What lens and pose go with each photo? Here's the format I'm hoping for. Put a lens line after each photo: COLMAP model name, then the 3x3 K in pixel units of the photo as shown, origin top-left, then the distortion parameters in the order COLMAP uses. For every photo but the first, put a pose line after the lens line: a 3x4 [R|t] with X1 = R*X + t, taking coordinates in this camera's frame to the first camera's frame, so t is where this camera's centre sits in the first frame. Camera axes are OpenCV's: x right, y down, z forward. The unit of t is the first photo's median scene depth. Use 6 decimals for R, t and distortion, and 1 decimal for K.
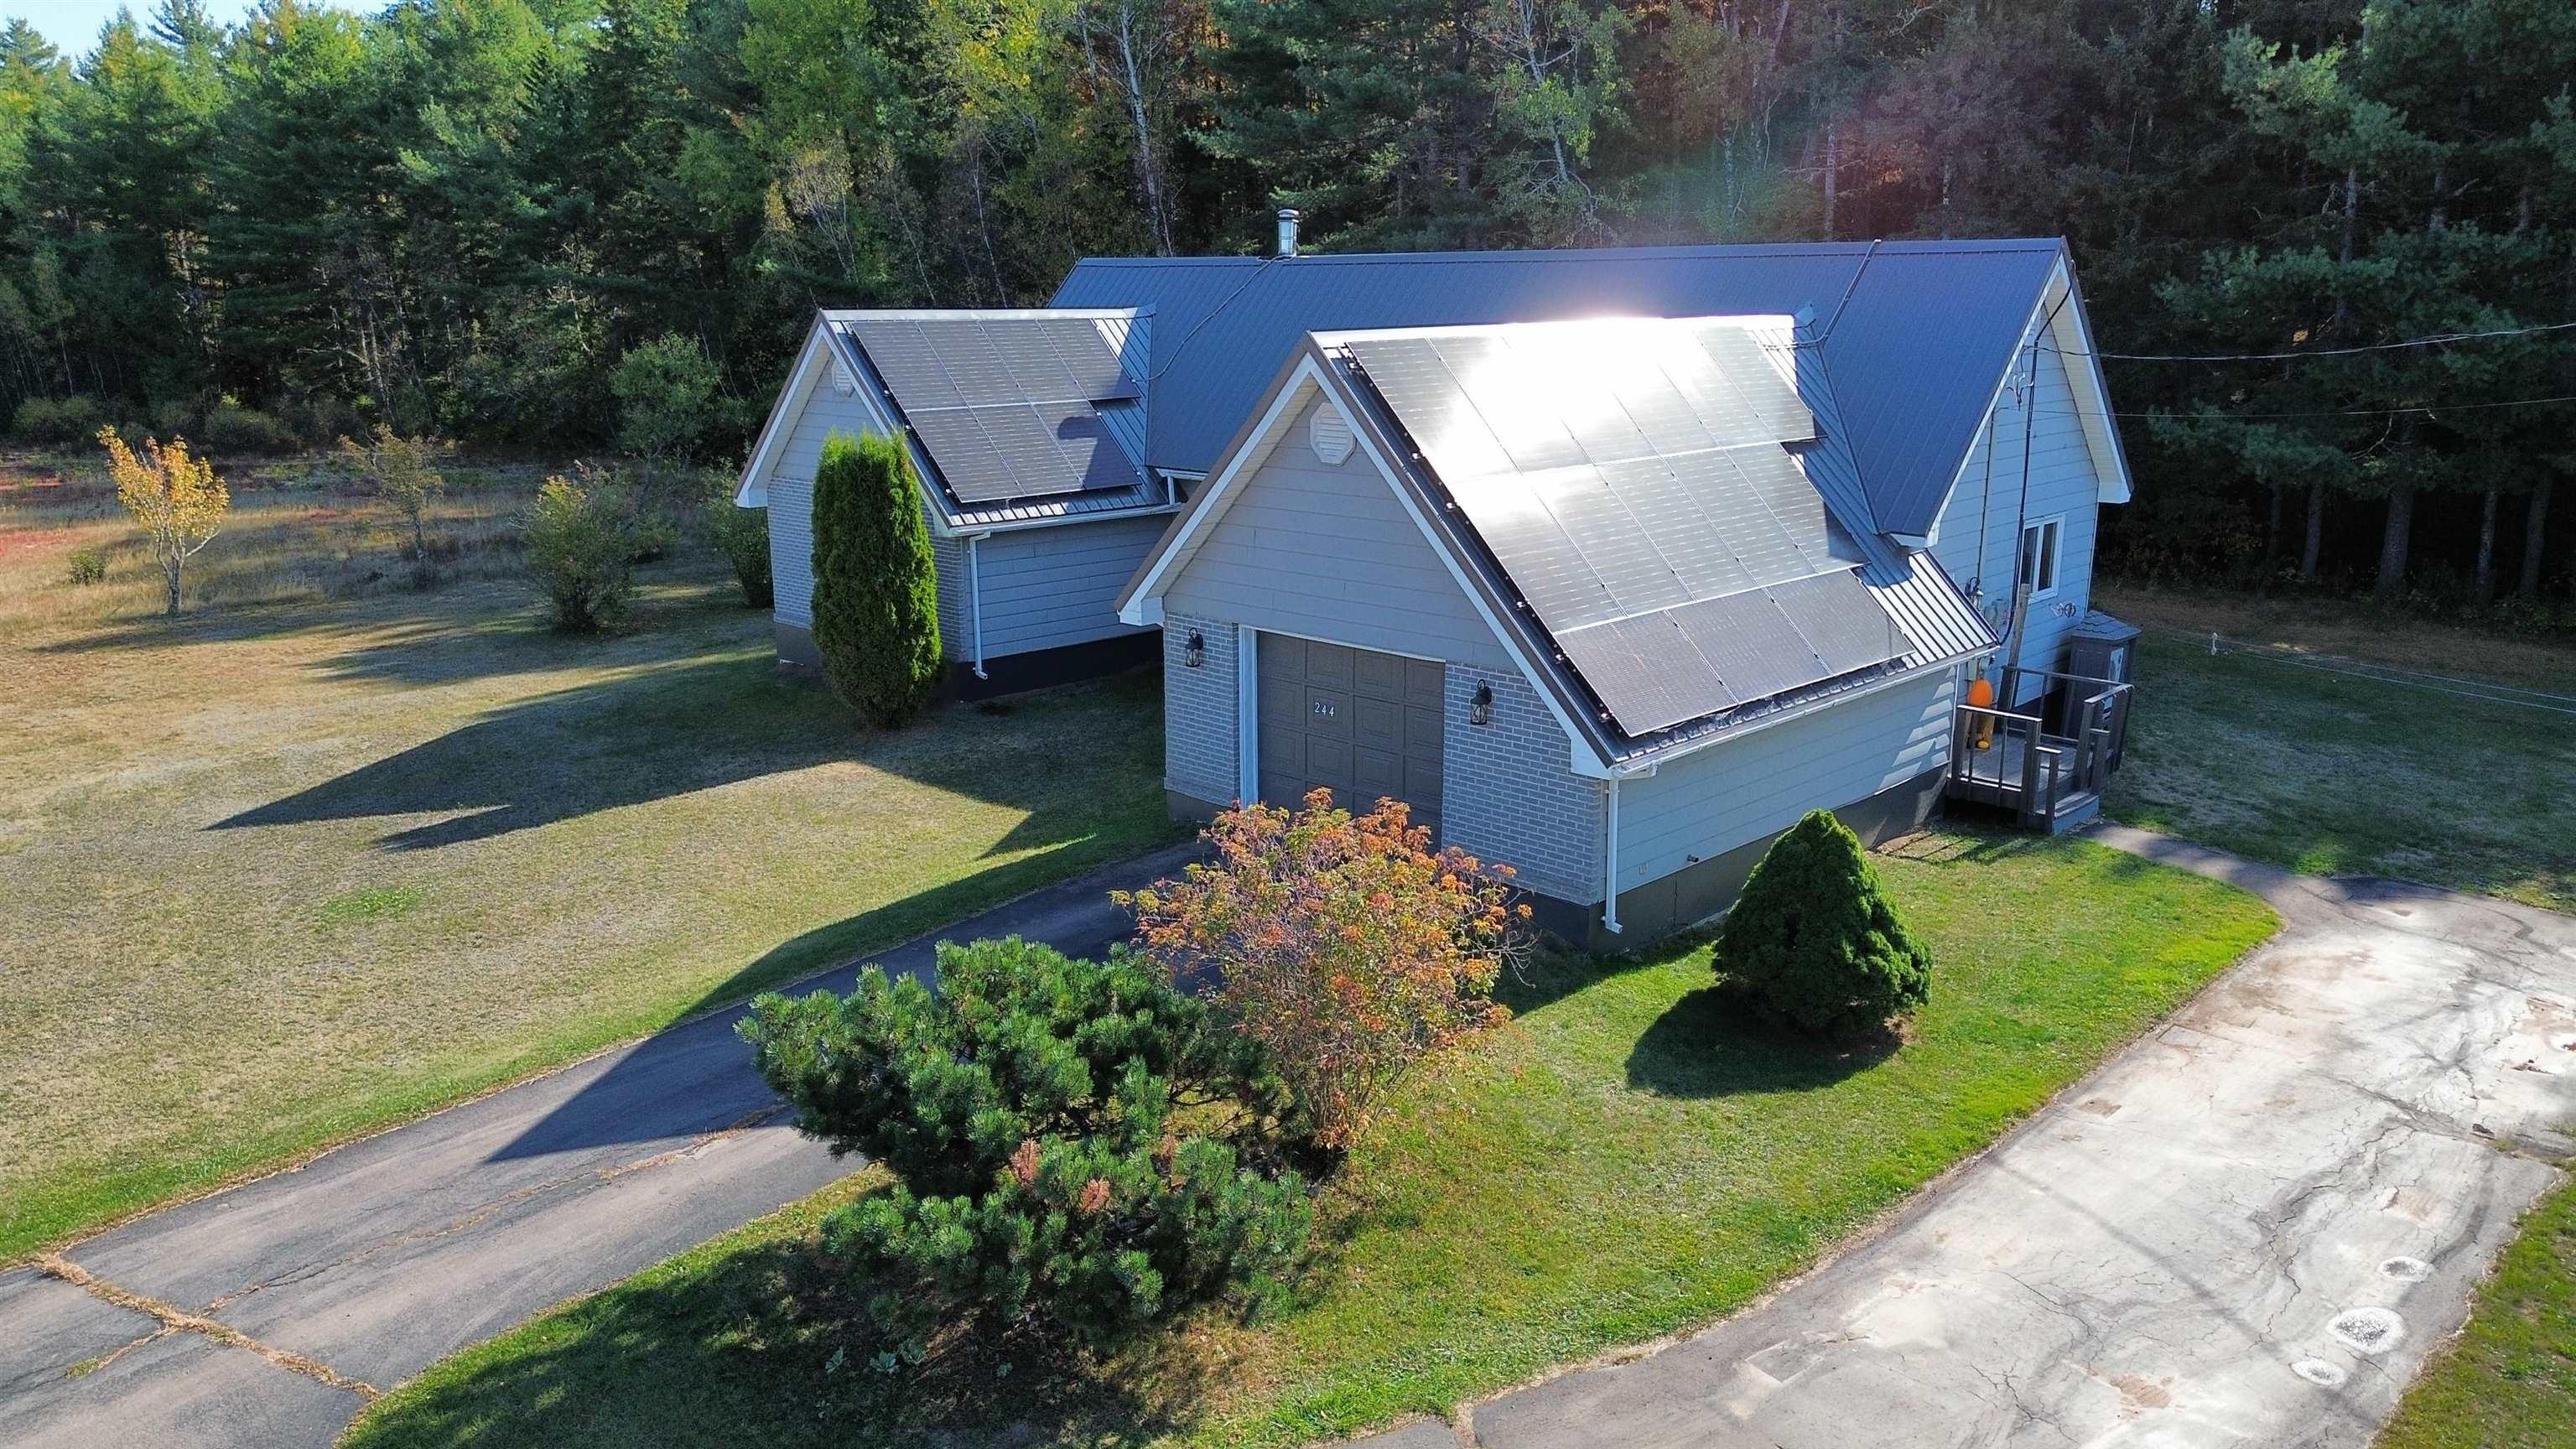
lens RADIAL K [[1825.8, 0, 1288.0], [0, 1825.8, 724.5], [0, 0, 1]] dist [0.050227, -0.060216]
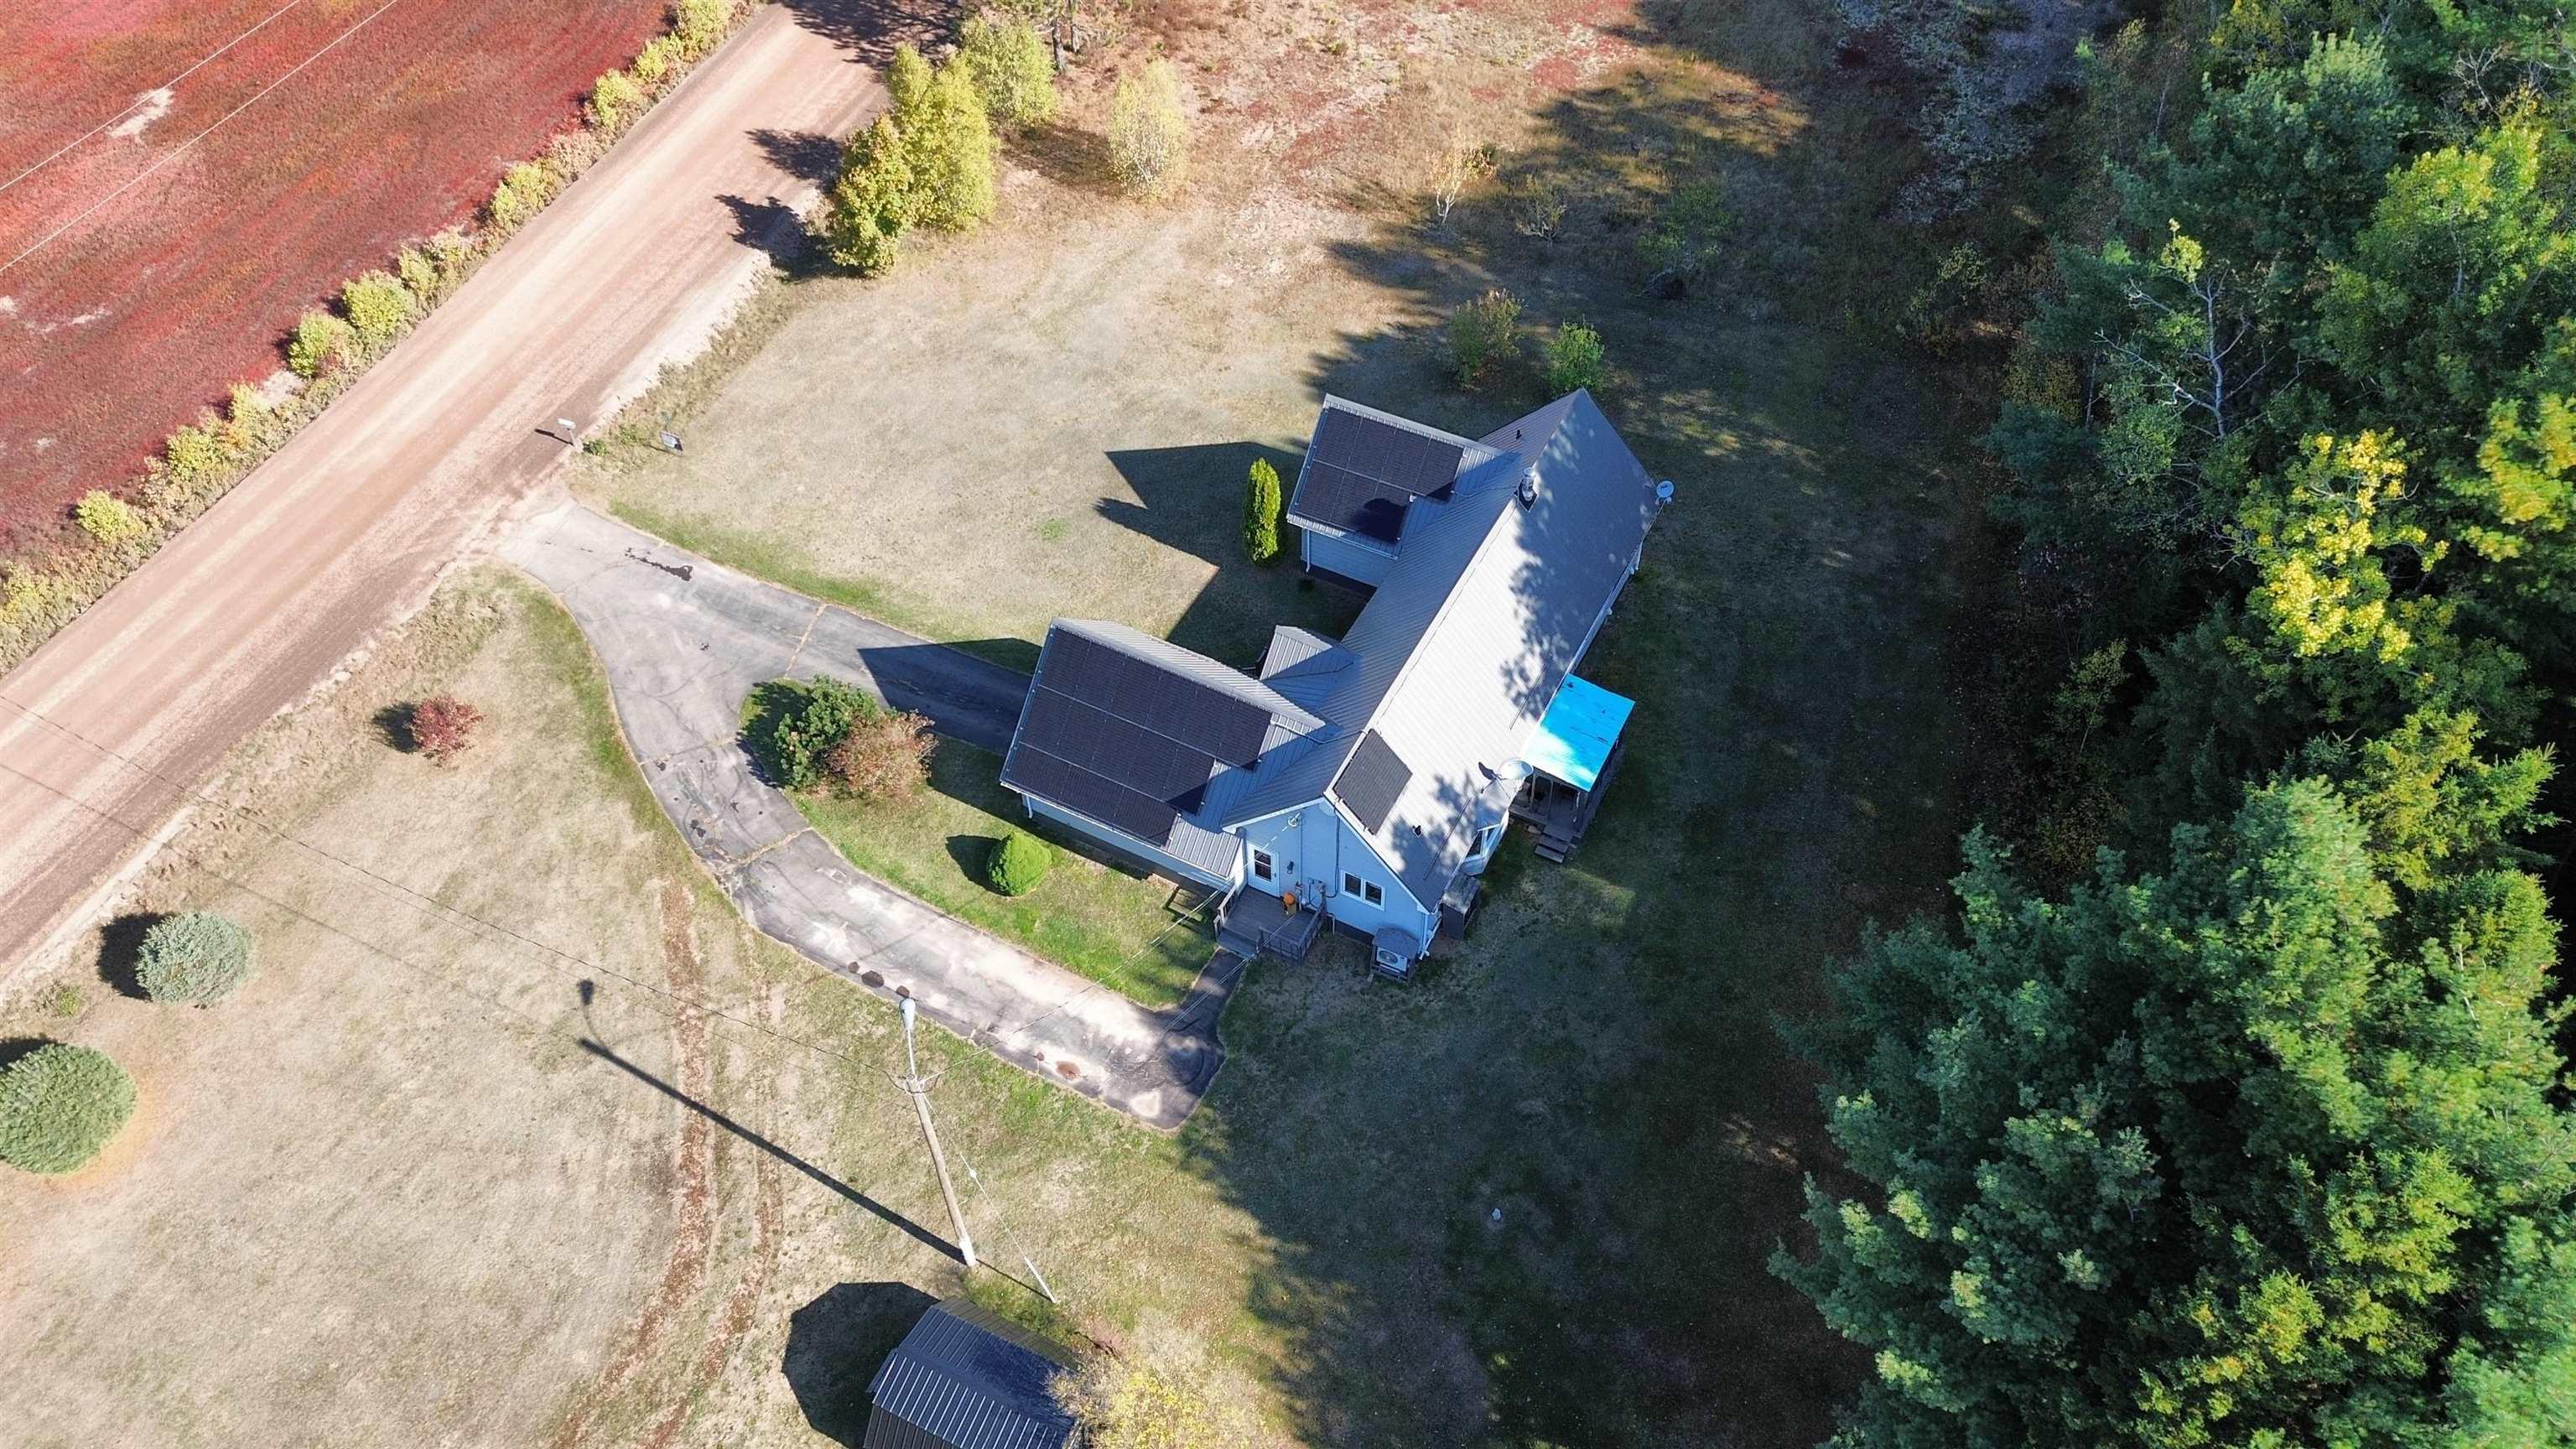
lens RADIAL K [[1825.8, 0, 1288.0], [0, 1825.8, 724.5], [0, 0, 1]] dist [0.050227, -0.060216]
pose [[0.280544, 0.732662, -0.620081, 2.125065], [-0.207324, 0.677029, 0.706150, -2.308271], [0.937183, -0.069549, 0.341835, 0.305804]]
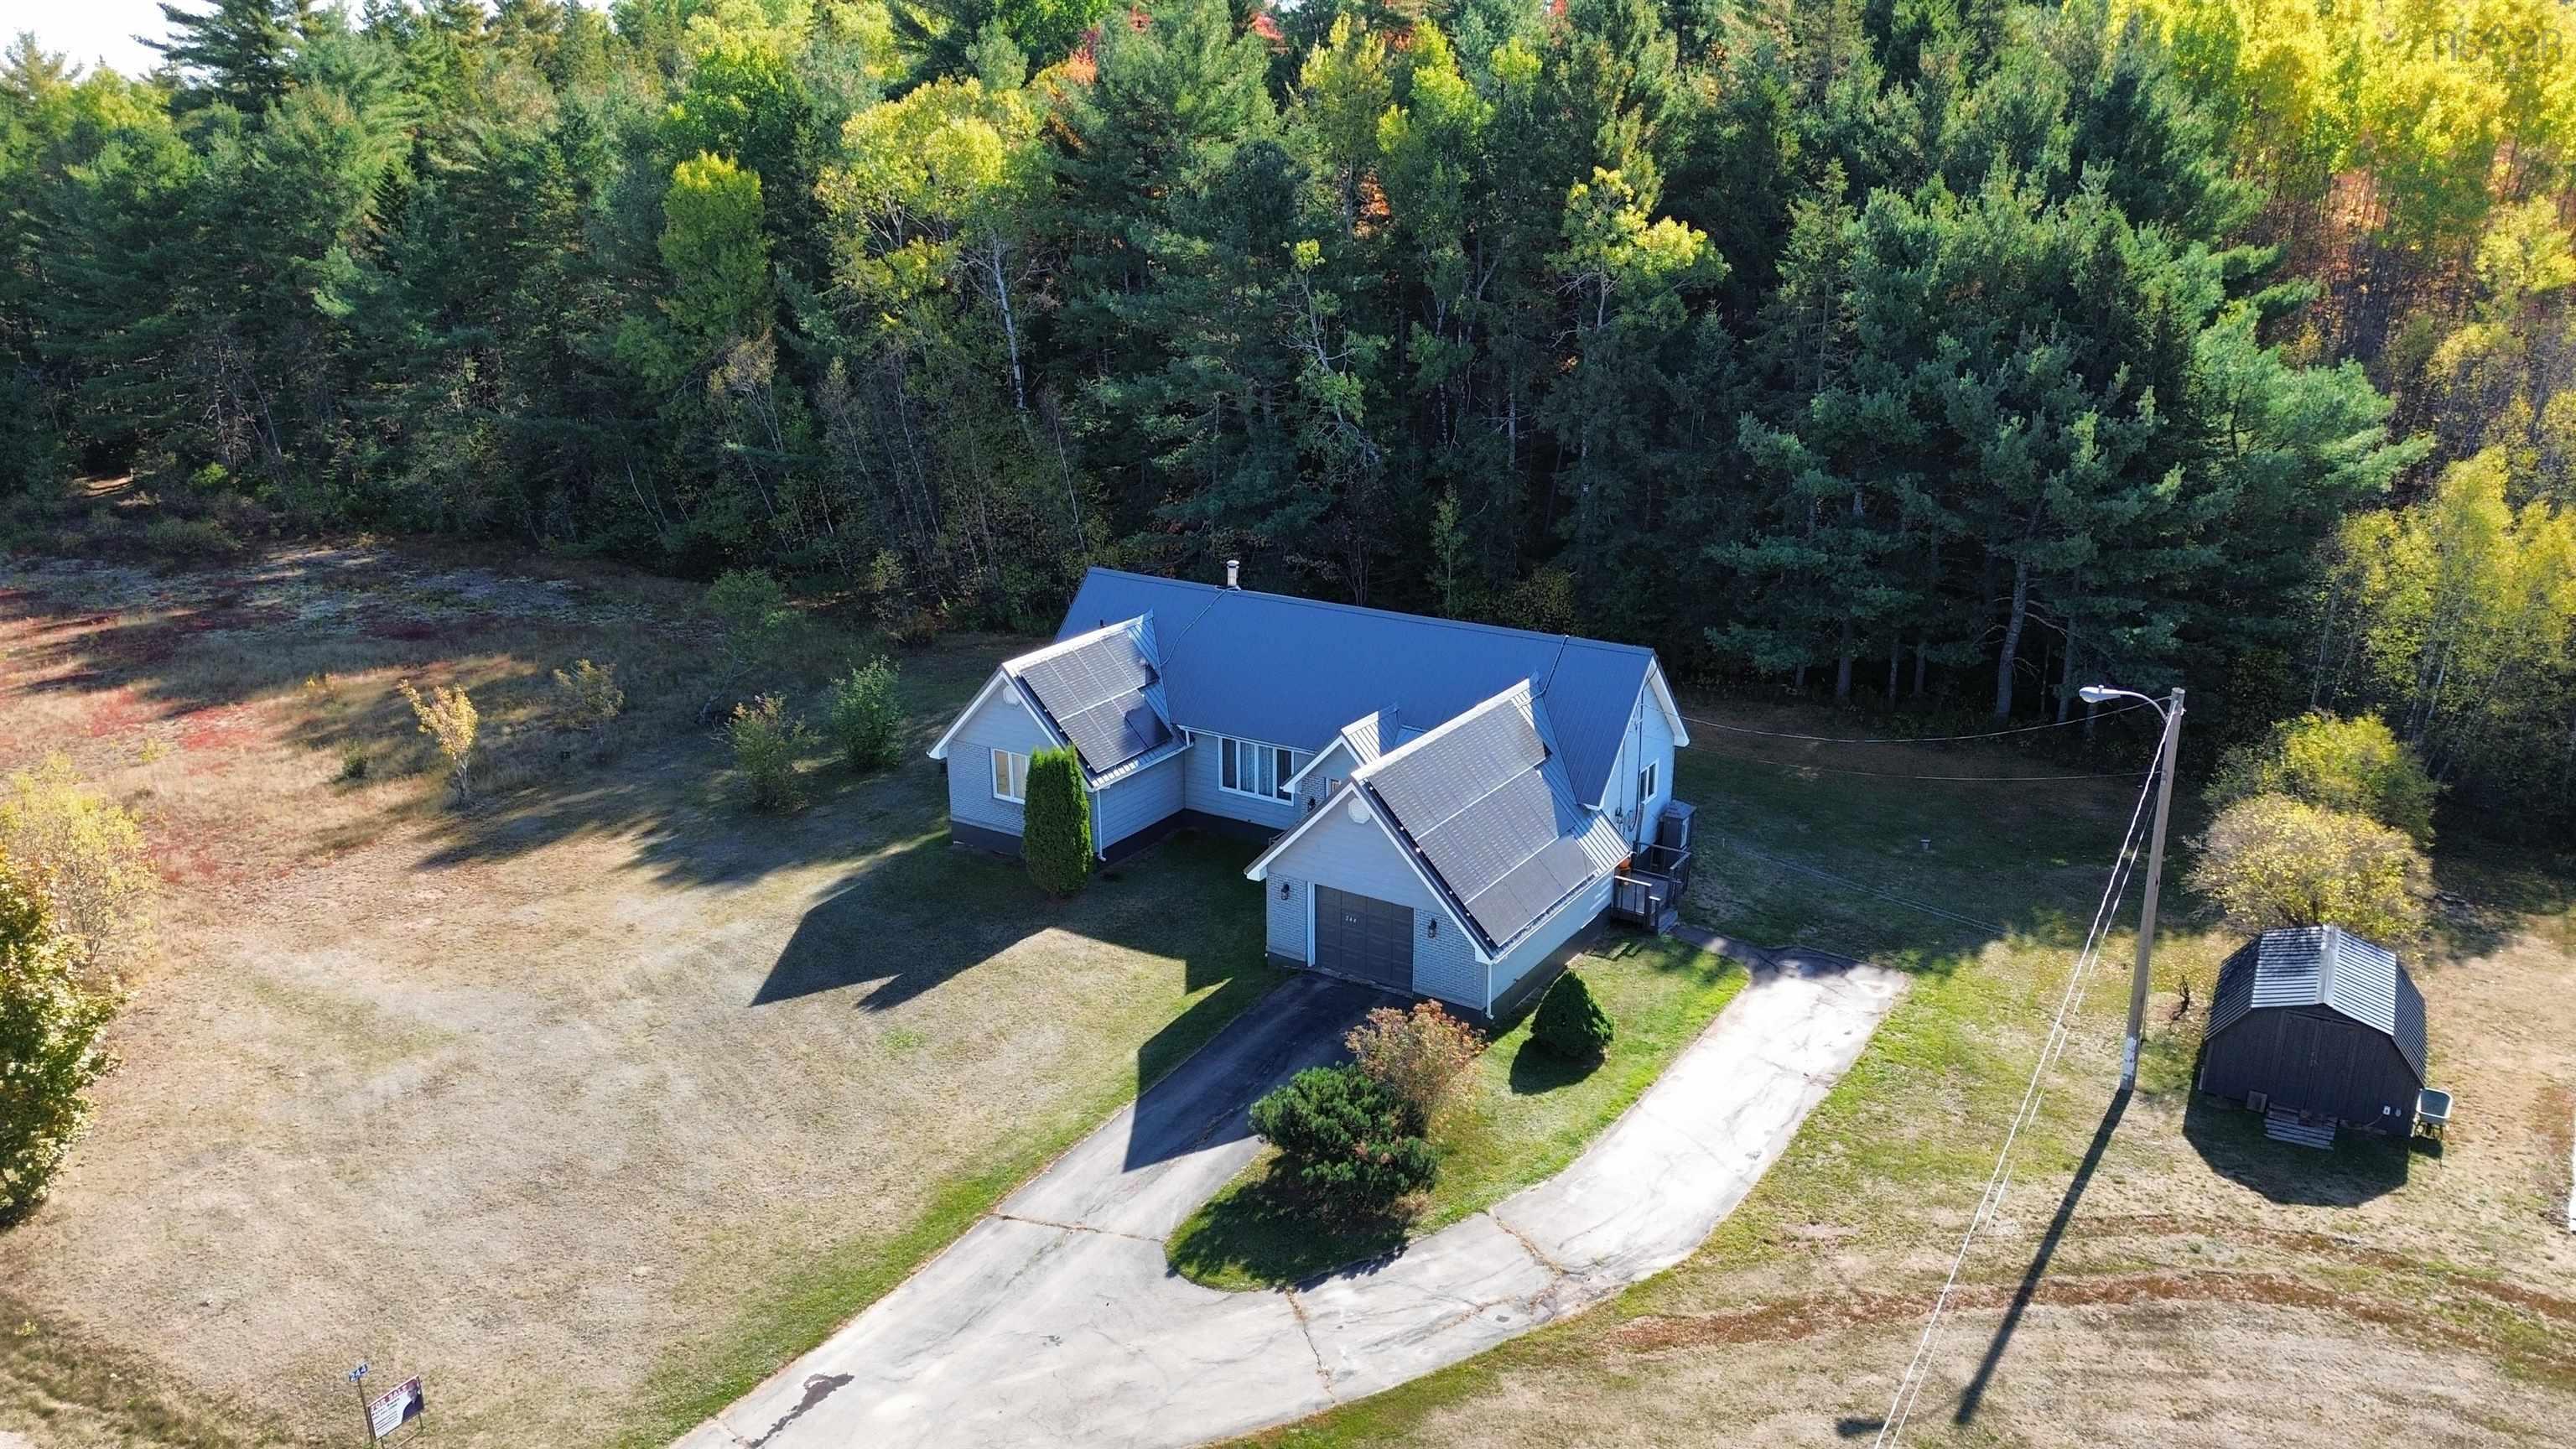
lens RADIAL K [[1825.8, 0, 1288.0], [0, 1825.8, 724.5], [0, 0, 1]] dist [0.050227, -0.060216]
pose [[0.980058, -0.058117, 0.190025, -0.505558], [0.043571, 0.995854, 0.079849, -0.464300], [-0.193877, -0.069977, 0.978527, -1.254233]]
